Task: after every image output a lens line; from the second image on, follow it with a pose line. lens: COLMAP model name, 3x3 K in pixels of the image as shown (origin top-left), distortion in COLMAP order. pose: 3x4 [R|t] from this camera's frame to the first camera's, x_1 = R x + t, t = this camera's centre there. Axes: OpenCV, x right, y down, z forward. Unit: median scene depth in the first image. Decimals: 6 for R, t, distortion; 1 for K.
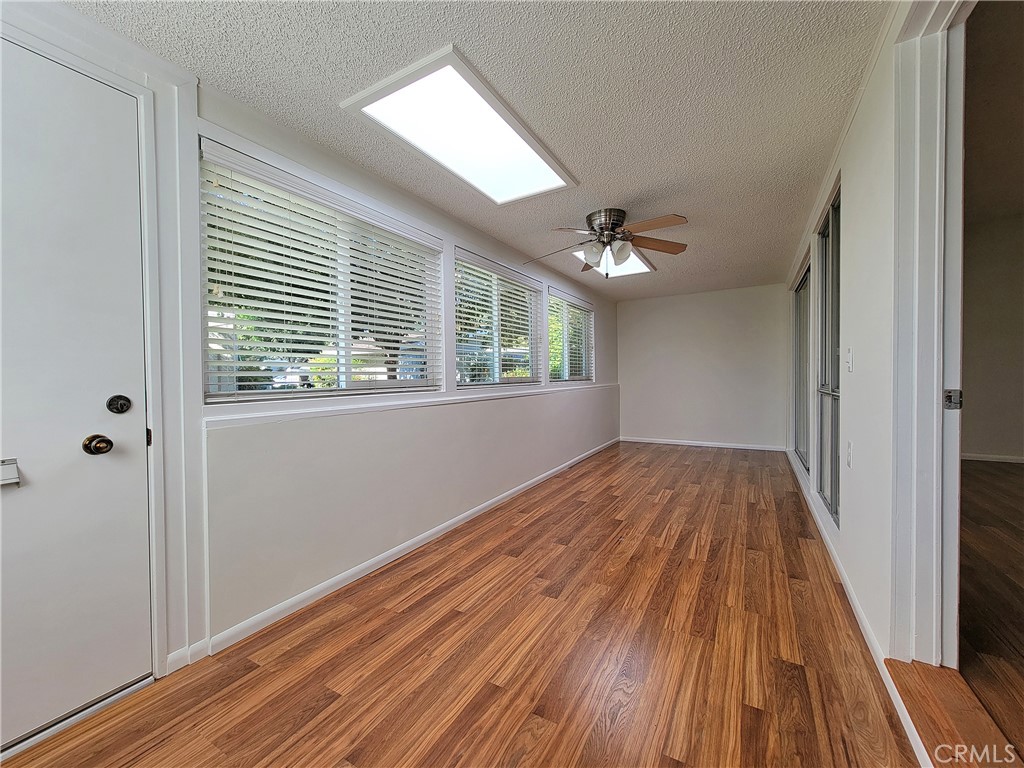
lens RADIAL K [[436.5, 0, 510.9], [0, 436.5, 380.4], [0, 0, 1]] dist [-0.002431, 0.000583]
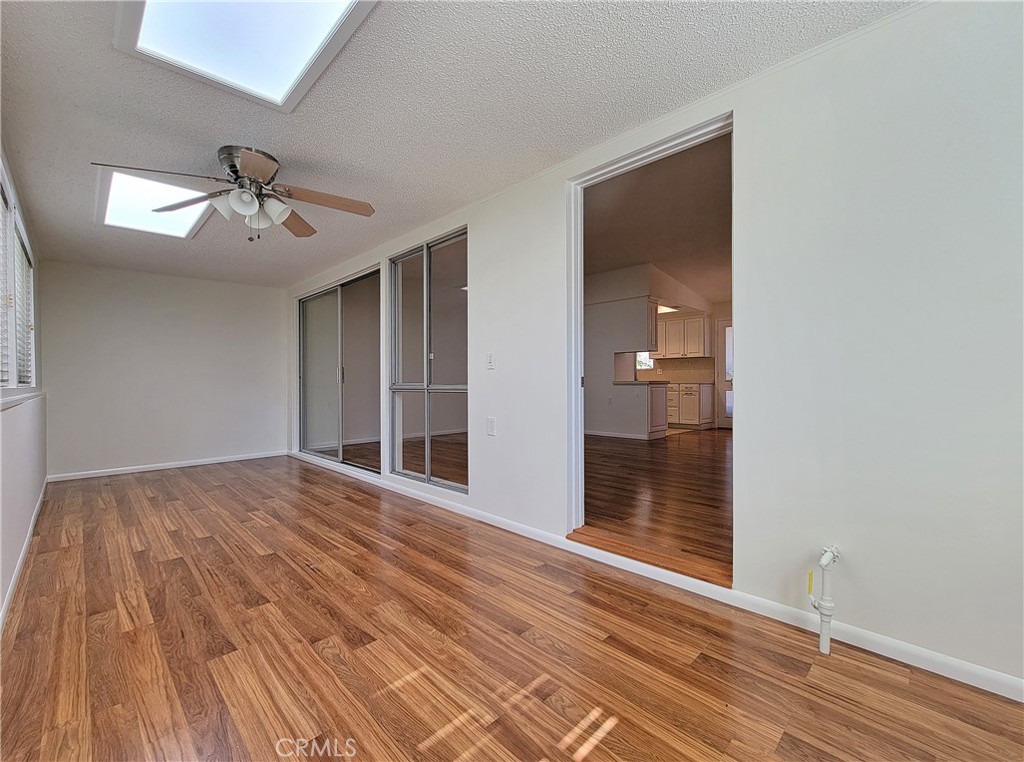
lens RADIAL K [[436.5, 0, 520.4], [0, 436.5, 383.2], [0, 0, 1]] dist [-0.002431, 0.000583]
pose [[0.245095, 0.007761, 0.969468, -0.490757], [0.015740, 0.999804, -0.011983, 0.029976], [-0.969371, 0.018196, 0.244925, 0.423189]]
